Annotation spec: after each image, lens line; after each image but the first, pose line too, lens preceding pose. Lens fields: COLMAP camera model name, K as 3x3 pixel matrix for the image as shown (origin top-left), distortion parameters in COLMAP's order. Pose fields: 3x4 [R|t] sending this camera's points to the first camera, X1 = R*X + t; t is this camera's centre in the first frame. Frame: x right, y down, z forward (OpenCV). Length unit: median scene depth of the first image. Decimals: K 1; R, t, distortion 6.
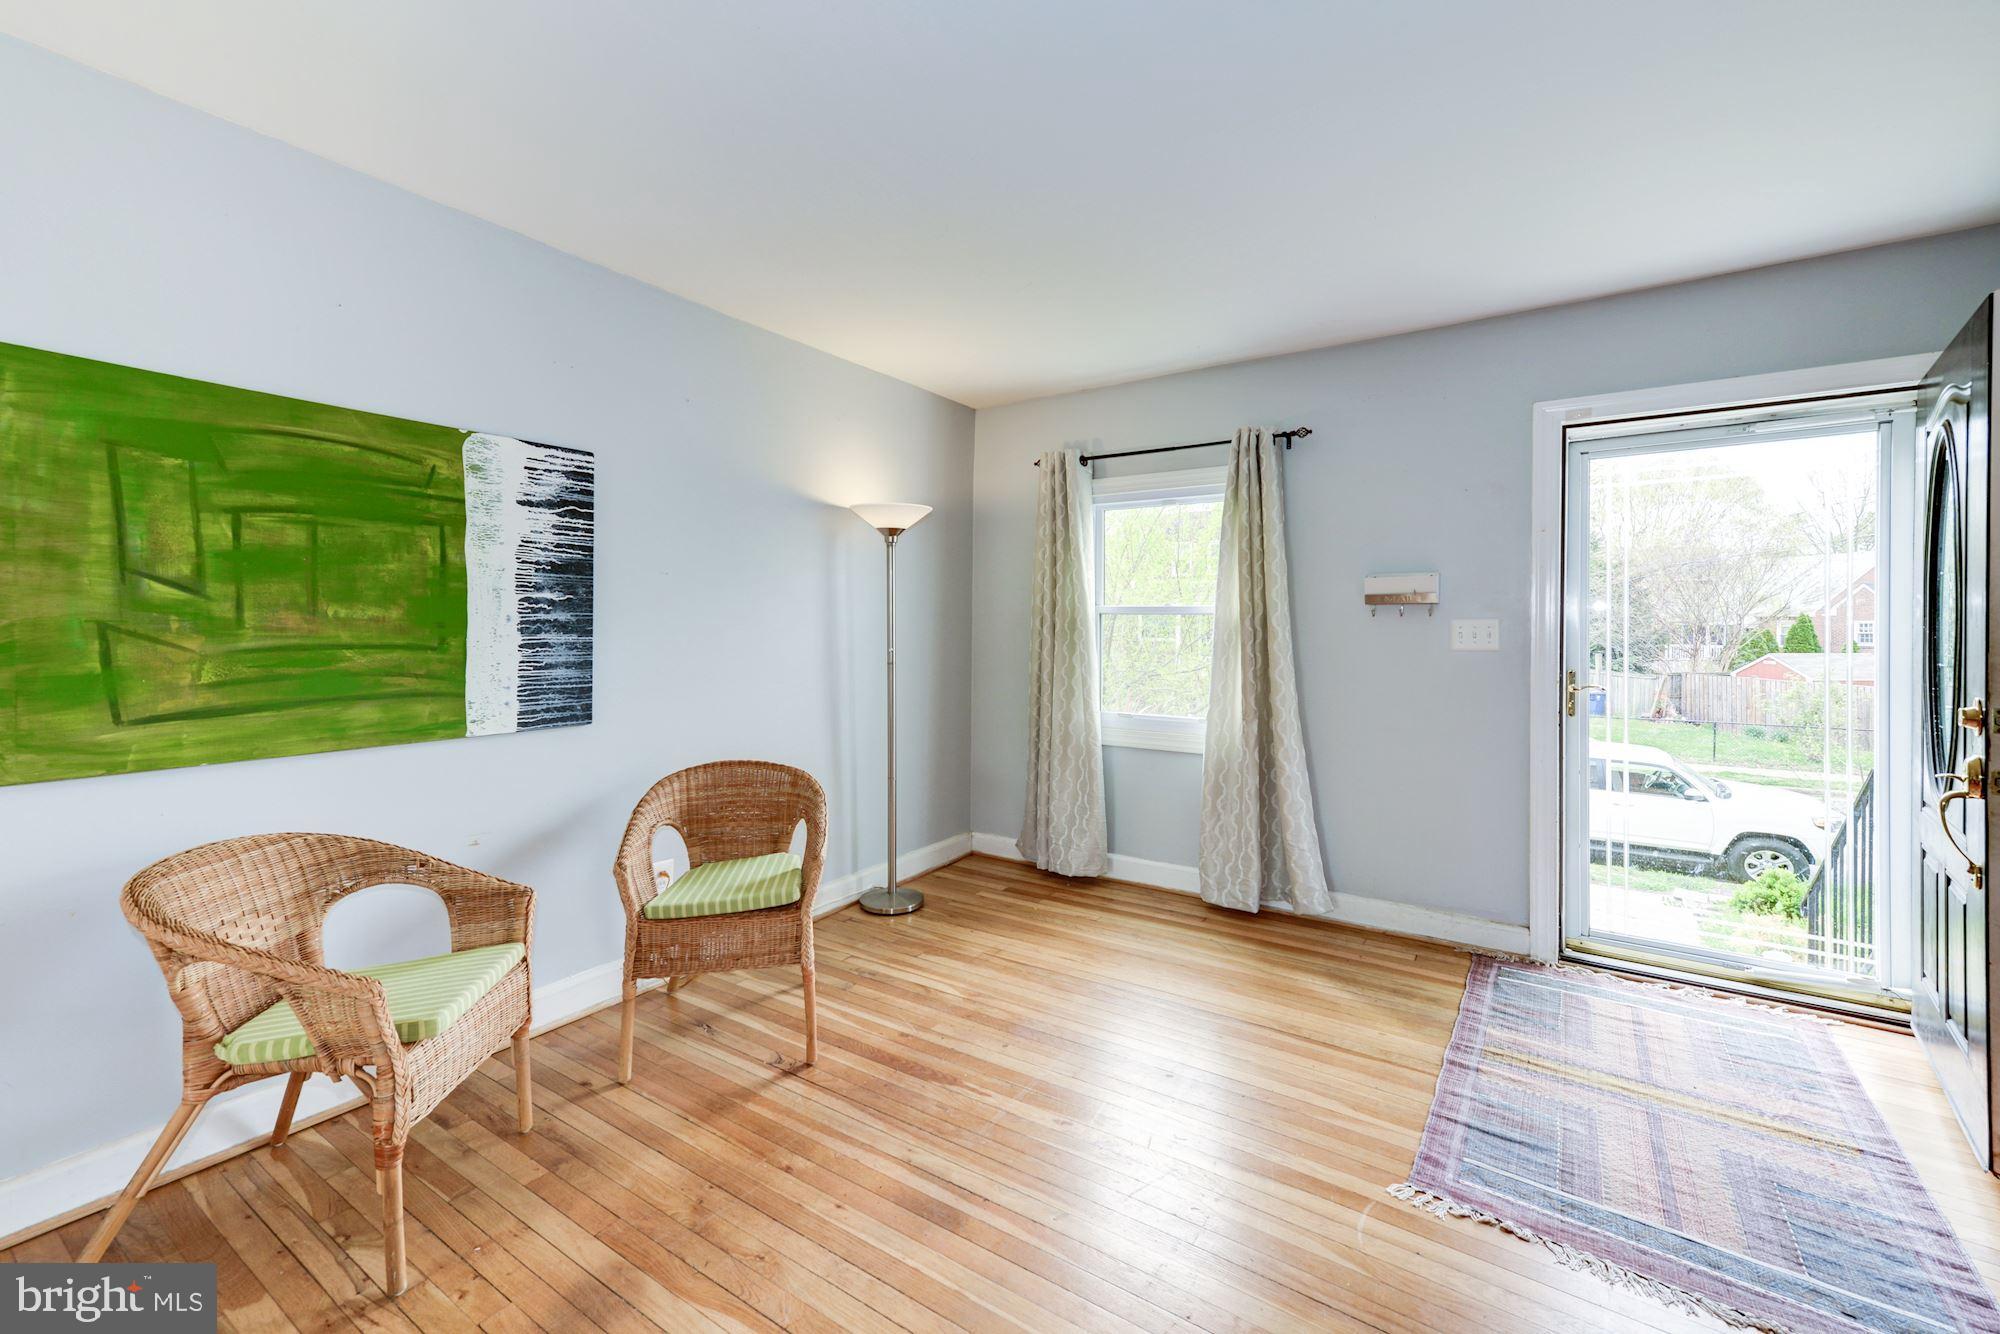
lens RADIAL K [[805.8, 0, 971.2], [0, 805.8, 623.9], [0, 0, 1]] dist [0.008058, 0.001206]
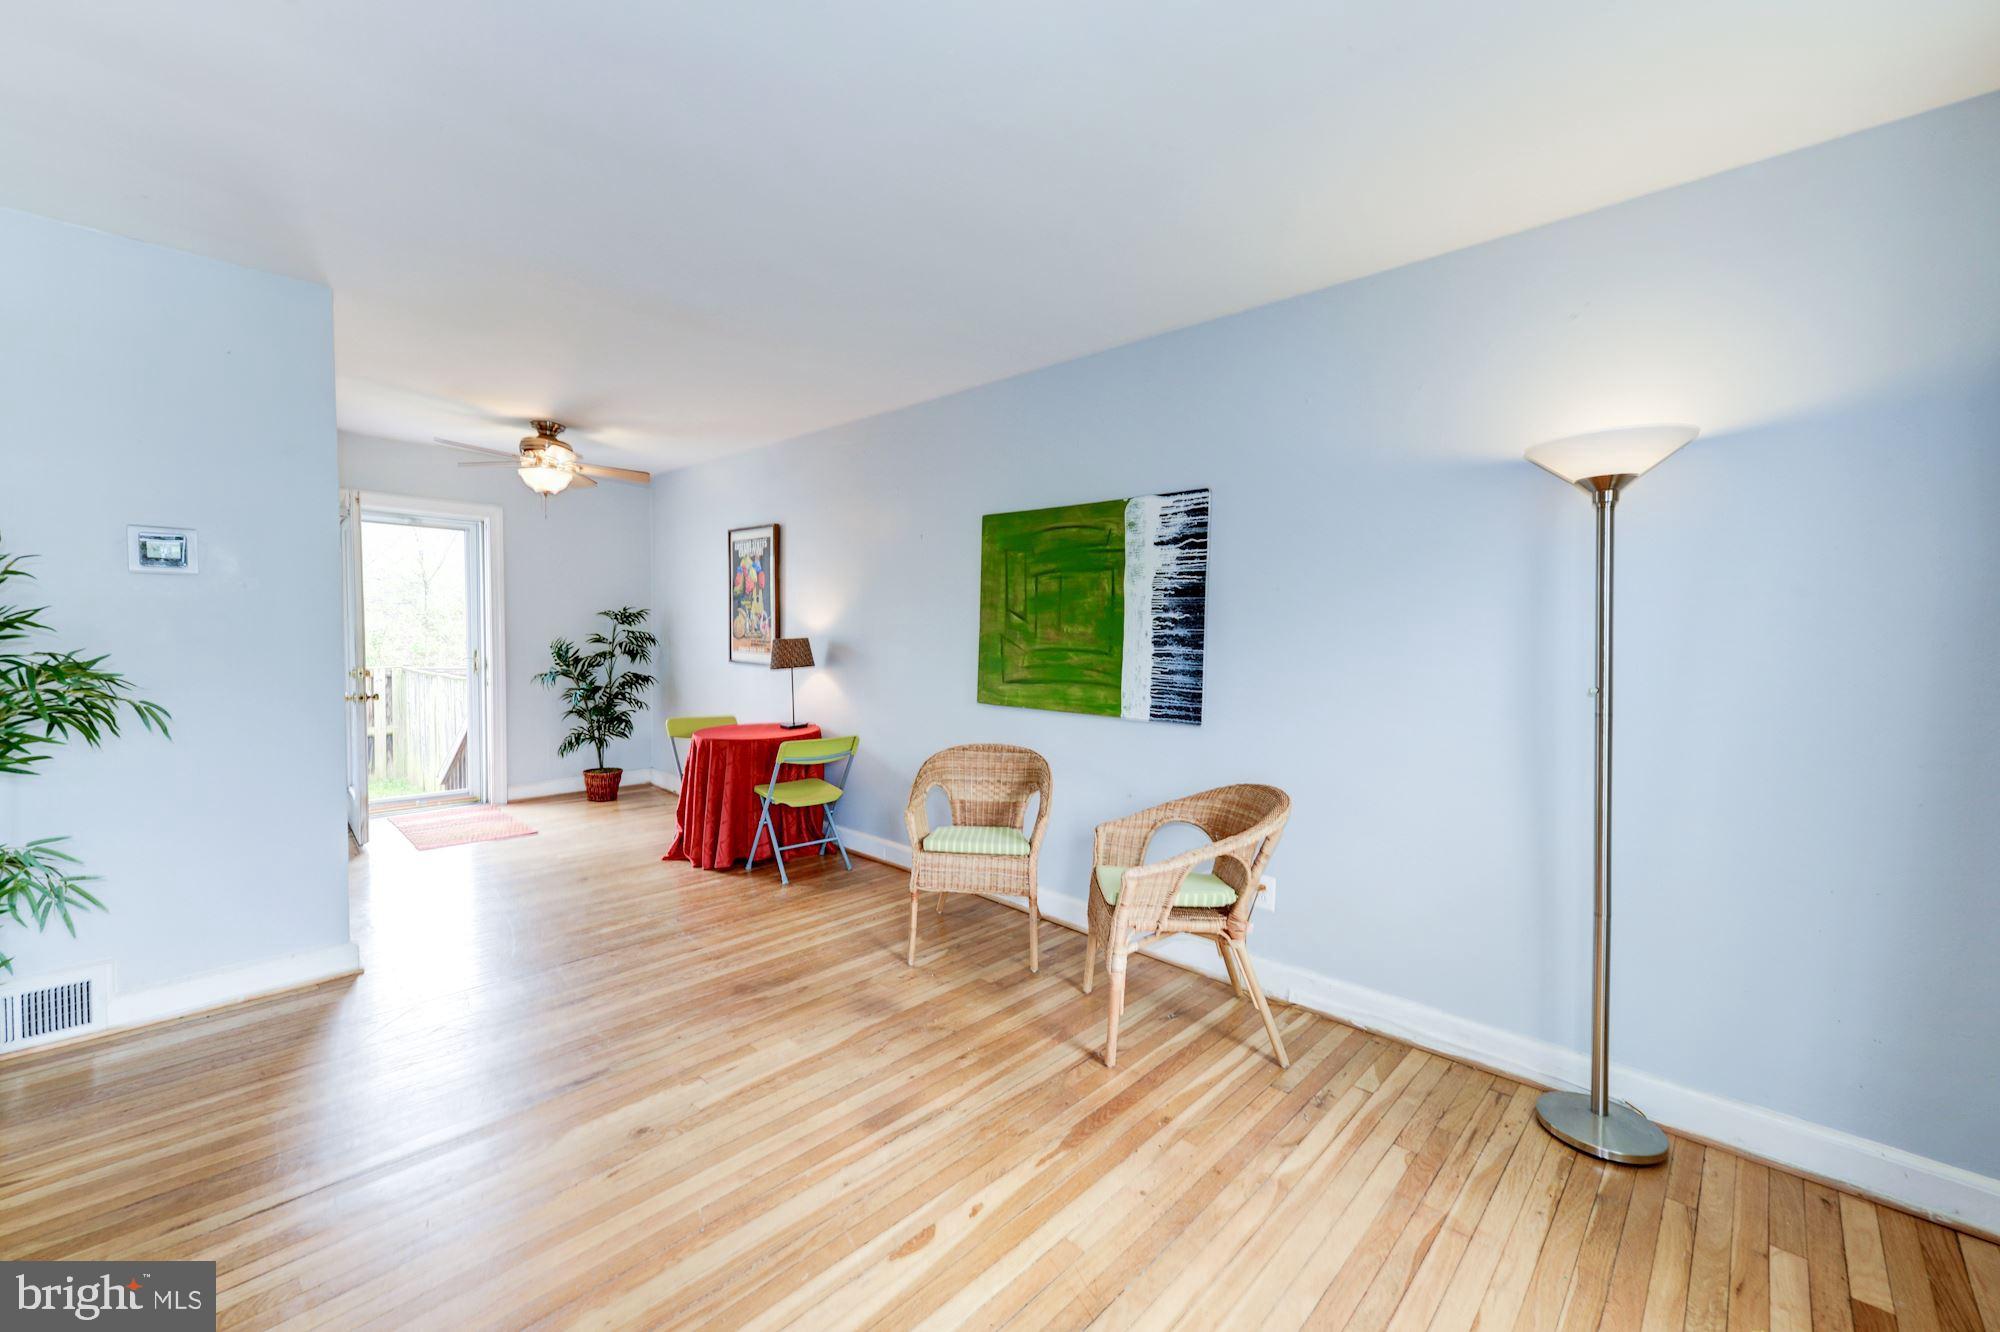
lens RADIAL K [[805.8, 0, 946.5], [0, 805.8, 667.9], [0, 0, 1]] dist [0.008058, 0.001206]
pose [[-0.184148, 0.039495, -0.982105, 0.769155], [-0.015726, 0.998946, 0.043121, -0.002318], [0.982773, 0.023385, -0.183333, 0.902811]]
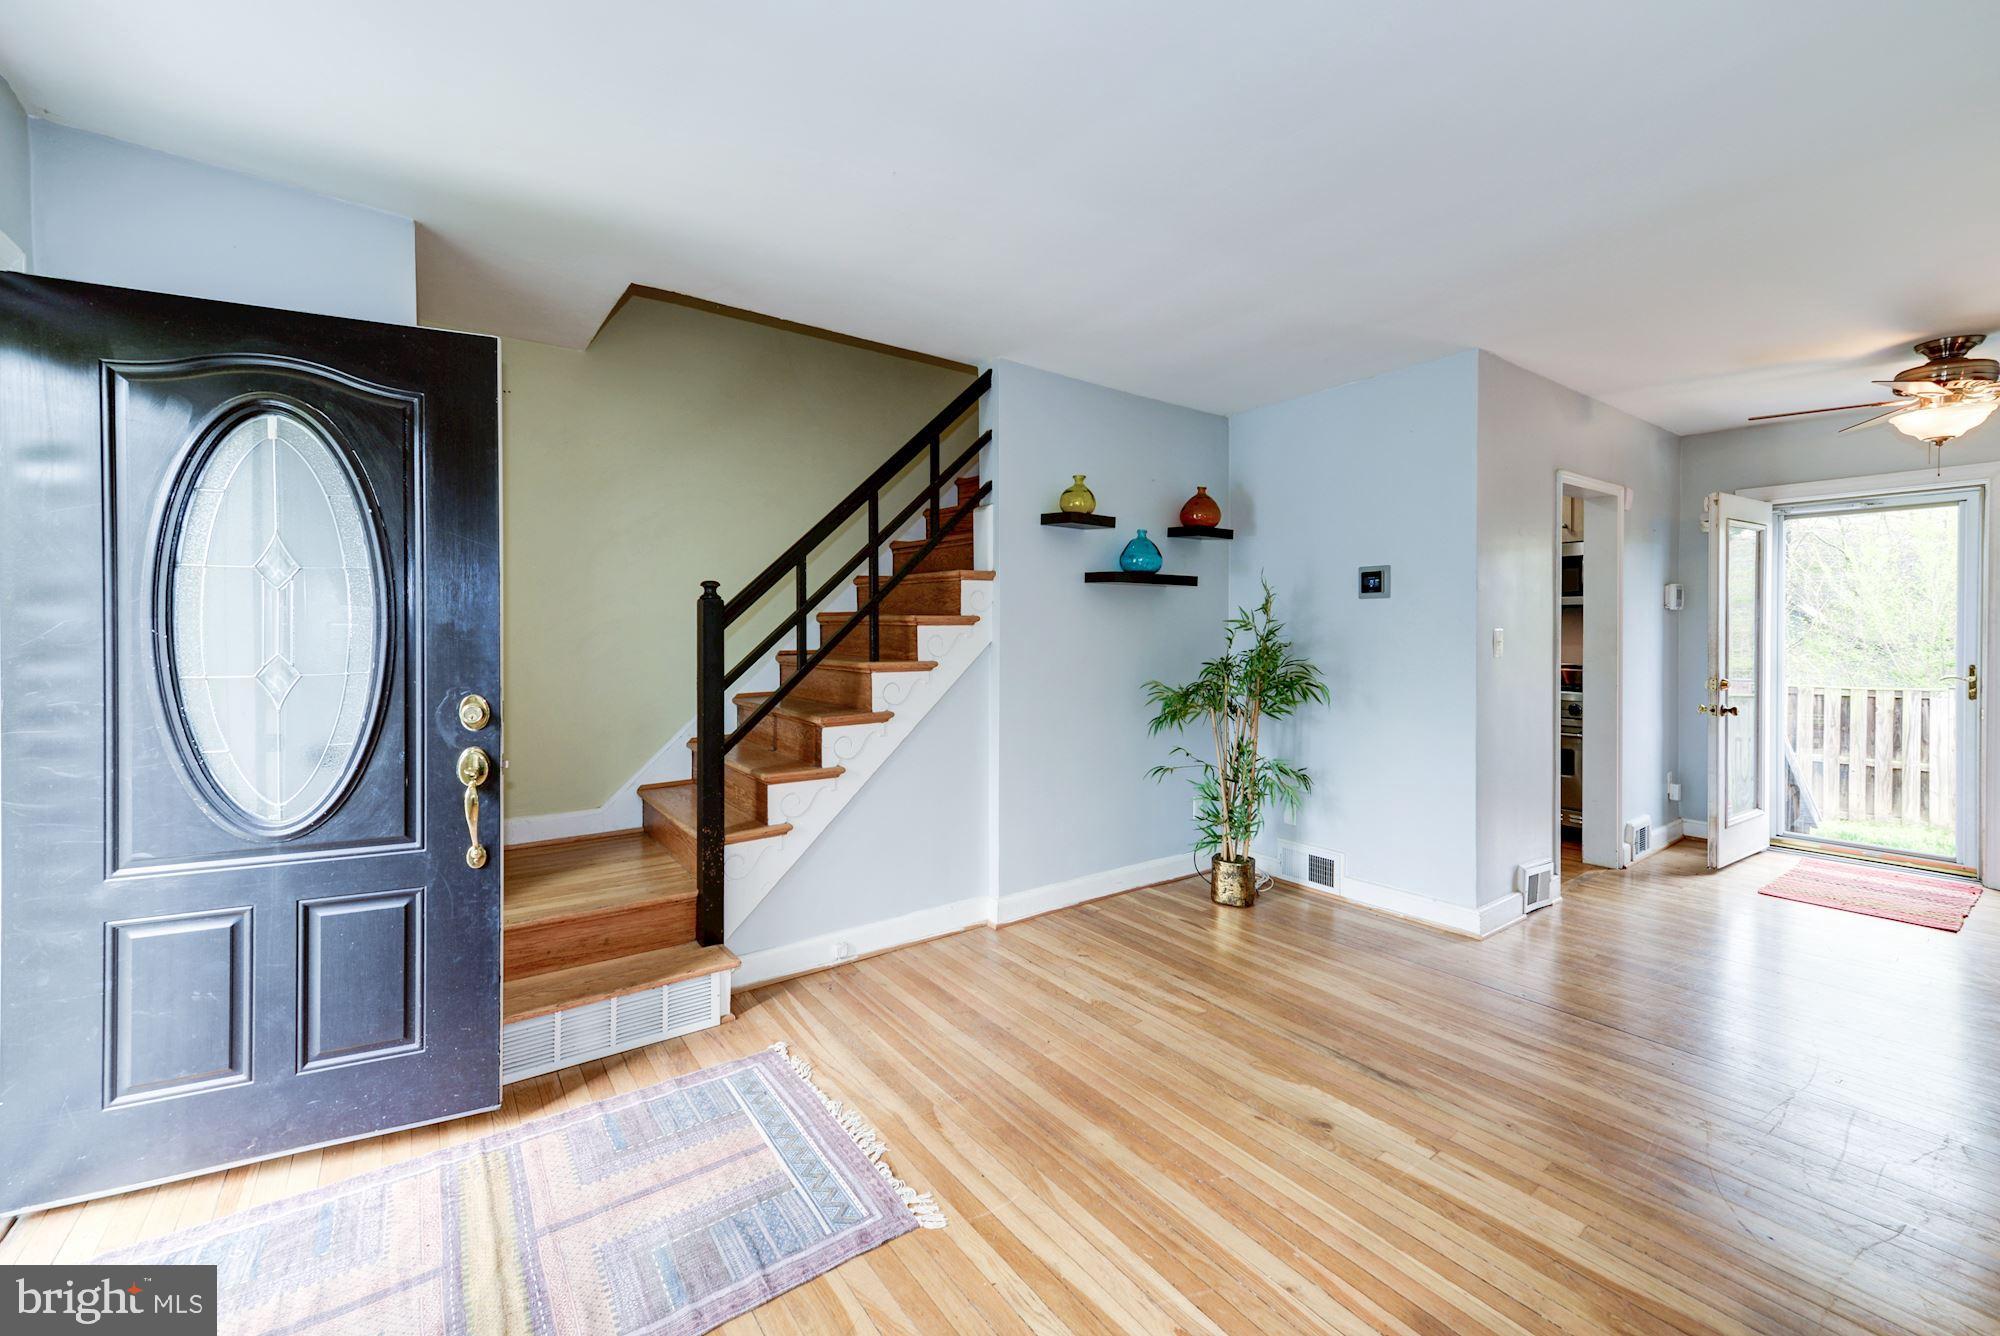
lens RADIAL K [[805.8, 0, 1044.6], [0, 805.8, 639.3], [0, 0, 1]] dist [0.008058, 0.001206]
pose [[-0.954711, -0.006030, 0.297472, 0.080718], [-0.002688, 0.999929, 0.011642, -0.001273], [-0.297521, 0.010315, -0.954660, 1.328000]]
